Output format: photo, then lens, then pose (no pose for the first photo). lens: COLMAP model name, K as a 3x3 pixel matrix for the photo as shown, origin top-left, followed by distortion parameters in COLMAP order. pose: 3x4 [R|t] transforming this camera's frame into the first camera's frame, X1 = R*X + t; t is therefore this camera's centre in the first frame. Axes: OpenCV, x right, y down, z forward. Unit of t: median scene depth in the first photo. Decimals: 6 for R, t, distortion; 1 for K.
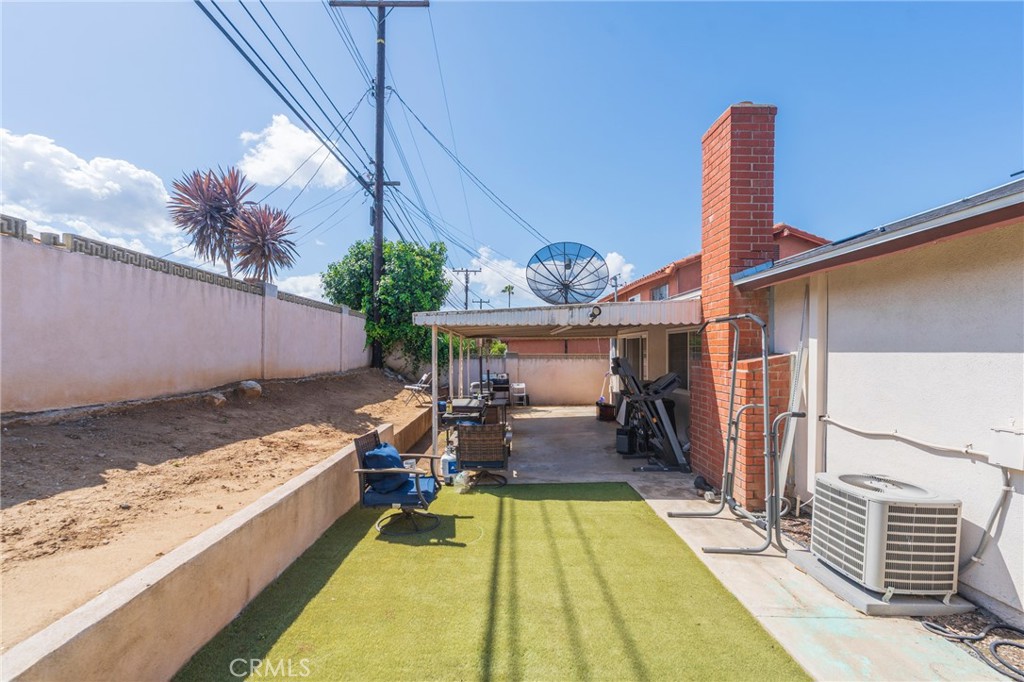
lens RADIAL K [[416.8, 0, 509.5], [0, 416.8, 349.6], [0, 0, 1]] dist [-0.000340, -0.001248]
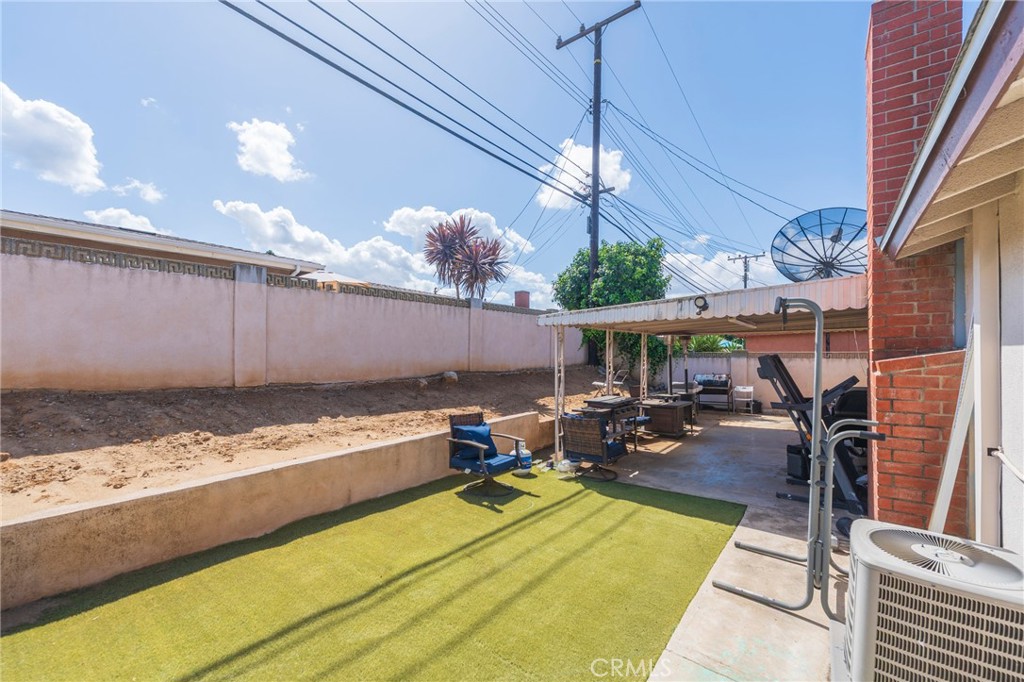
lens RADIAL K [[416.8, 0, 503.2], [0, 416.8, 341.0], [0, 0, 1]] dist [-0.000340, -0.001248]
pose [[0.782863, -0.018409, -0.621922, 0.387972], [0.007065, 0.999761, -0.020699, 0.004849], [0.622154, 0.011811, 0.782806, 0.043223]]
